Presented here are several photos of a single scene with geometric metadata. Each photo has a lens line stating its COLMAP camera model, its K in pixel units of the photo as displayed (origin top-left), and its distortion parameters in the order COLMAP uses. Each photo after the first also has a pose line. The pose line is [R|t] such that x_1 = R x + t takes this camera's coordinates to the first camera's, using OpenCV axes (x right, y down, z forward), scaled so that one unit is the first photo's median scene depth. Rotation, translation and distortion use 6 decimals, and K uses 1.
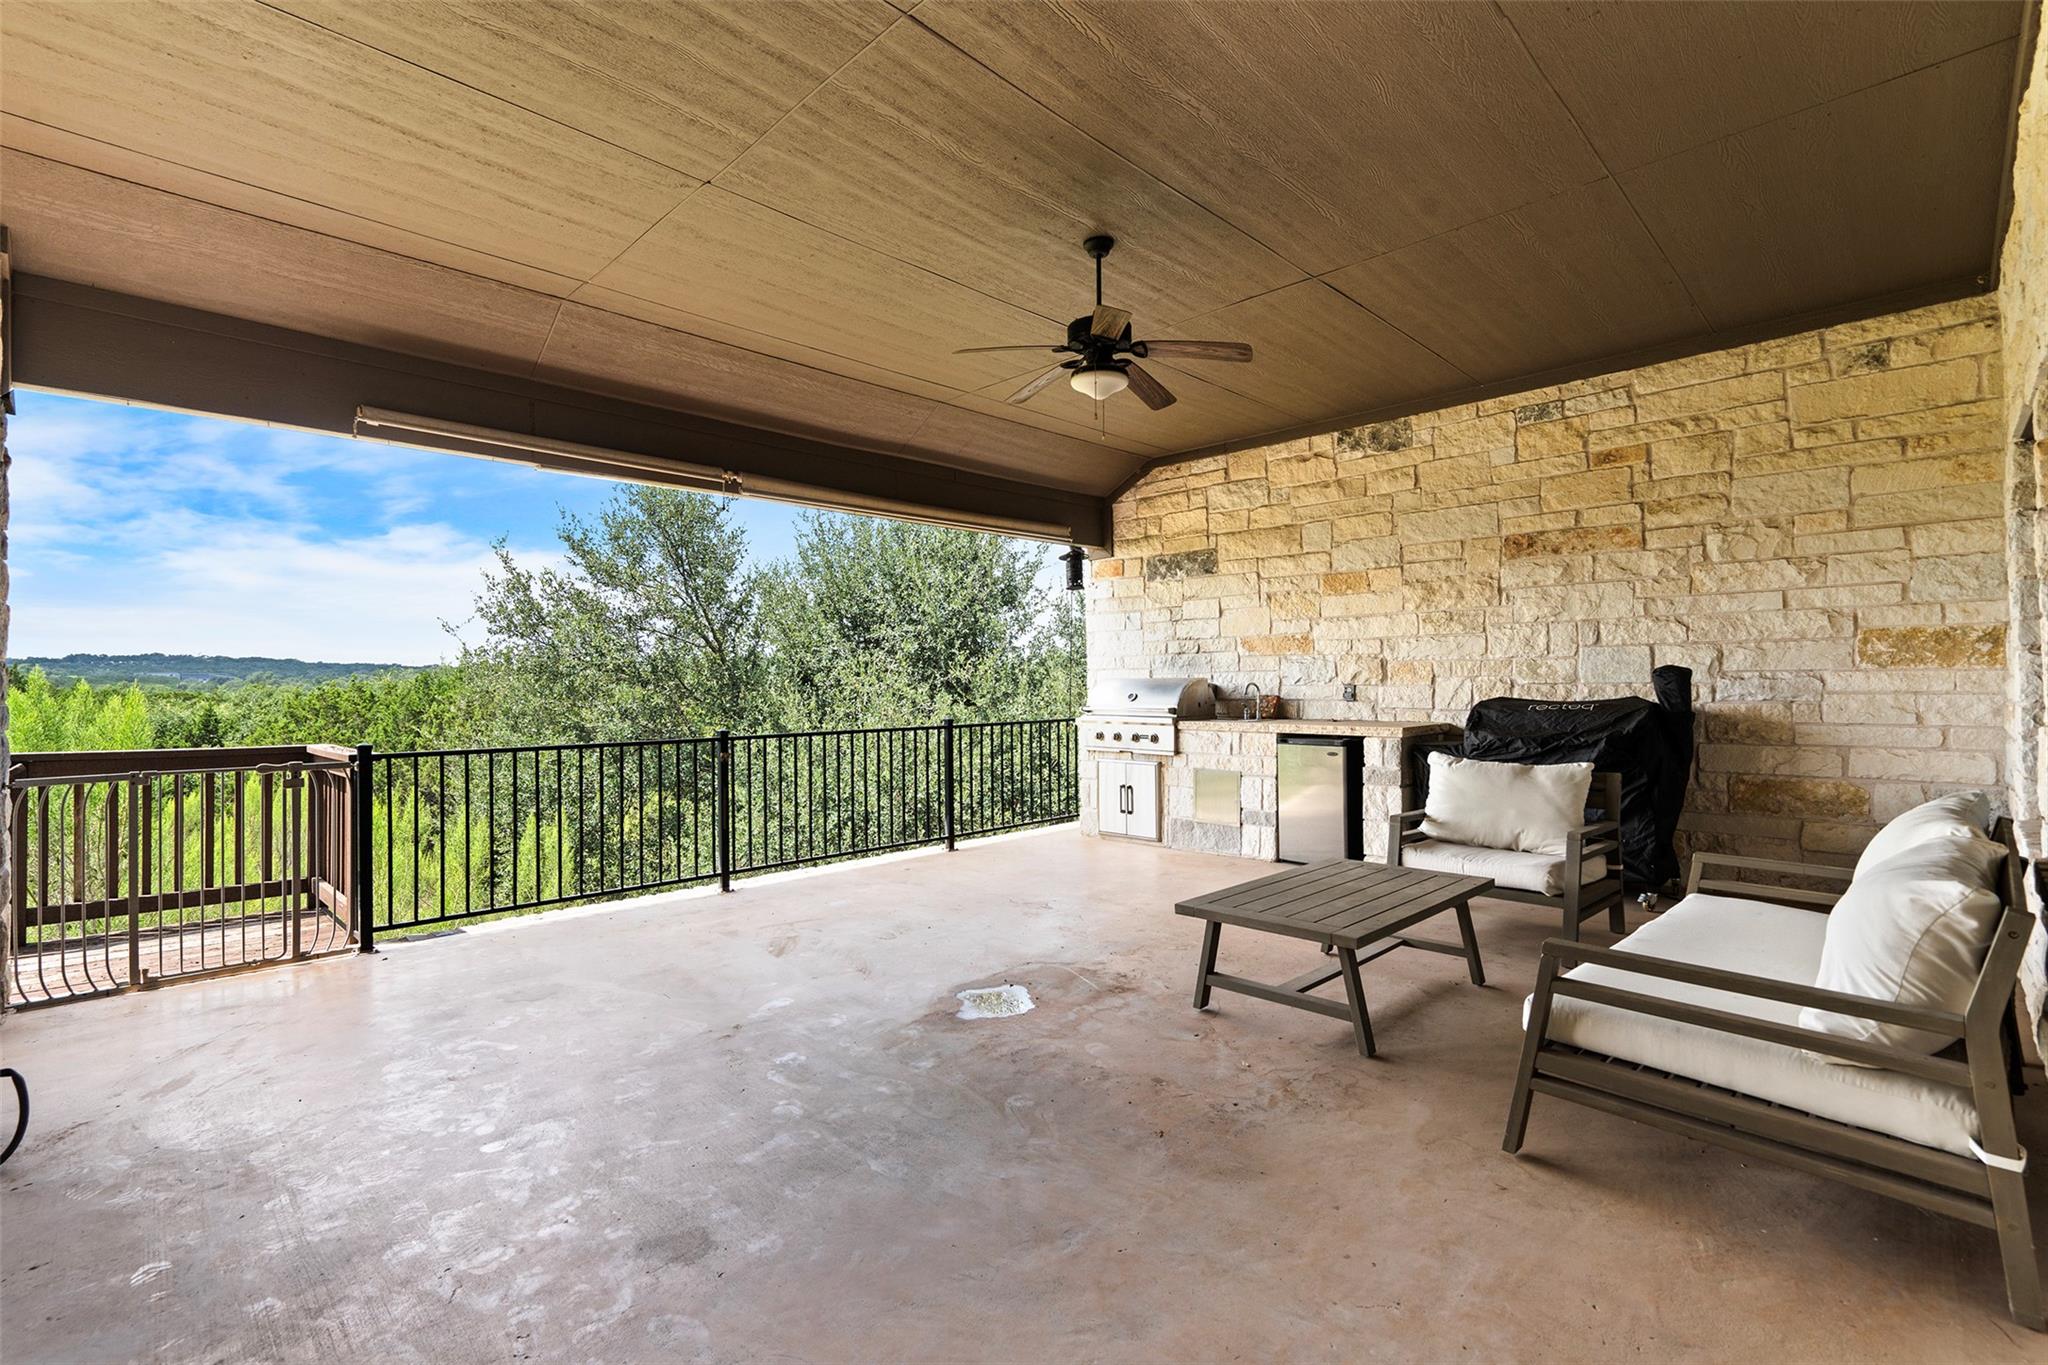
lens RADIAL K [[927.5, 0, 1025.6], [0, 927.5, 695.4], [0, 0, 1]] dist [-0.000940, 0.000363]
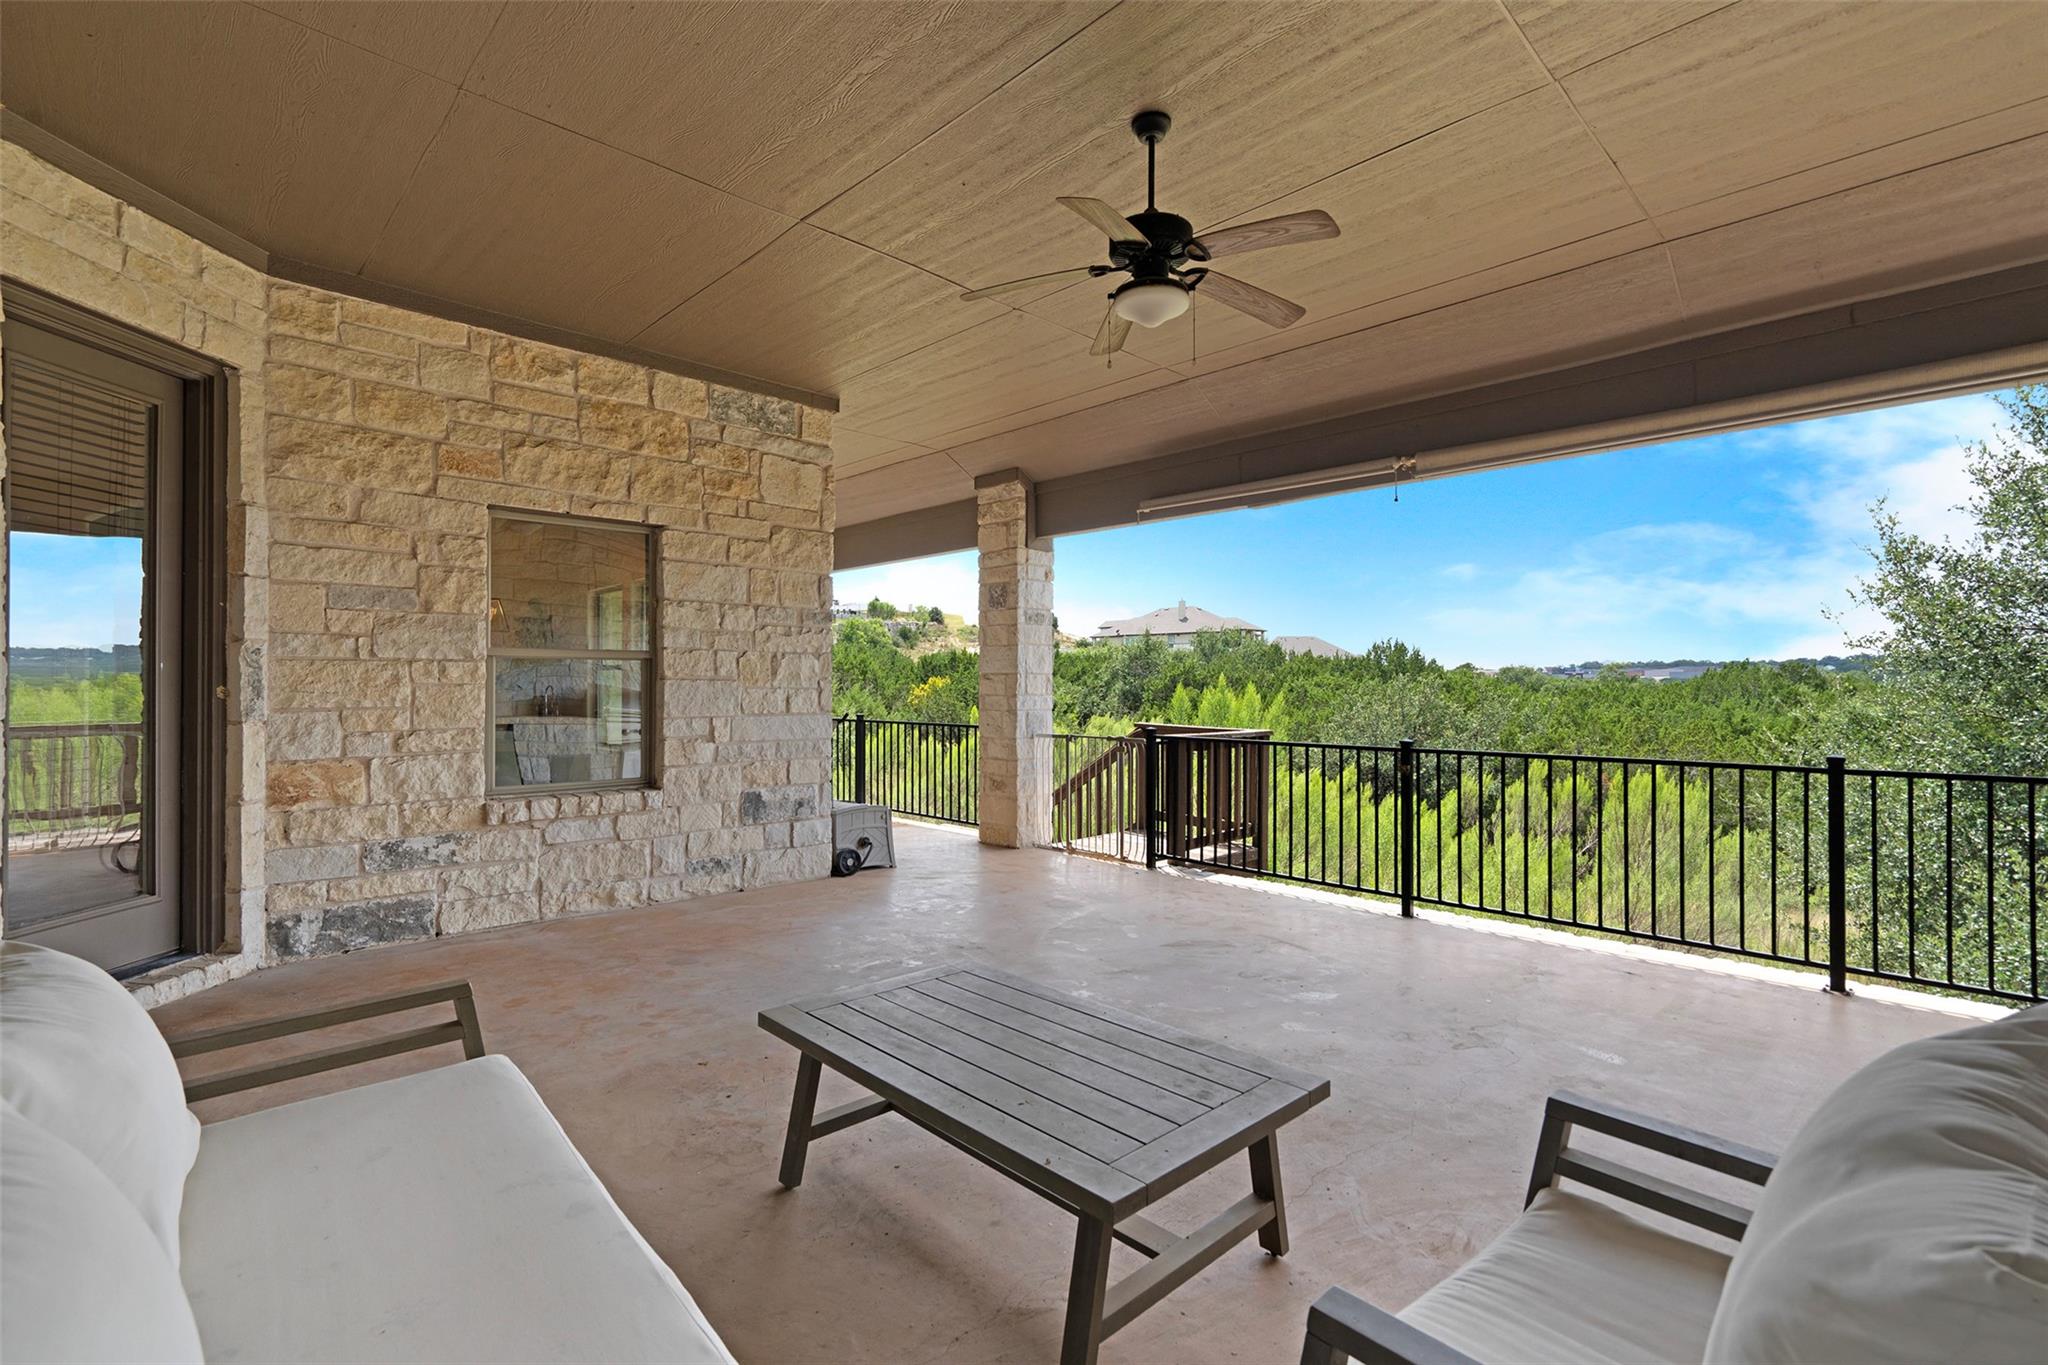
lens RADIAL K [[927.5, 0, 1011.4], [0, 927.5, 675.0], [0, 0, 1]] dist [-0.000940, 0.000363]
pose [[-0.016780, -0.012672, -0.999779, 0.588108], [-0.016559, 0.999786, -0.012394, -0.007869], [0.999722, 0.016348, -0.016986, 0.619000]]
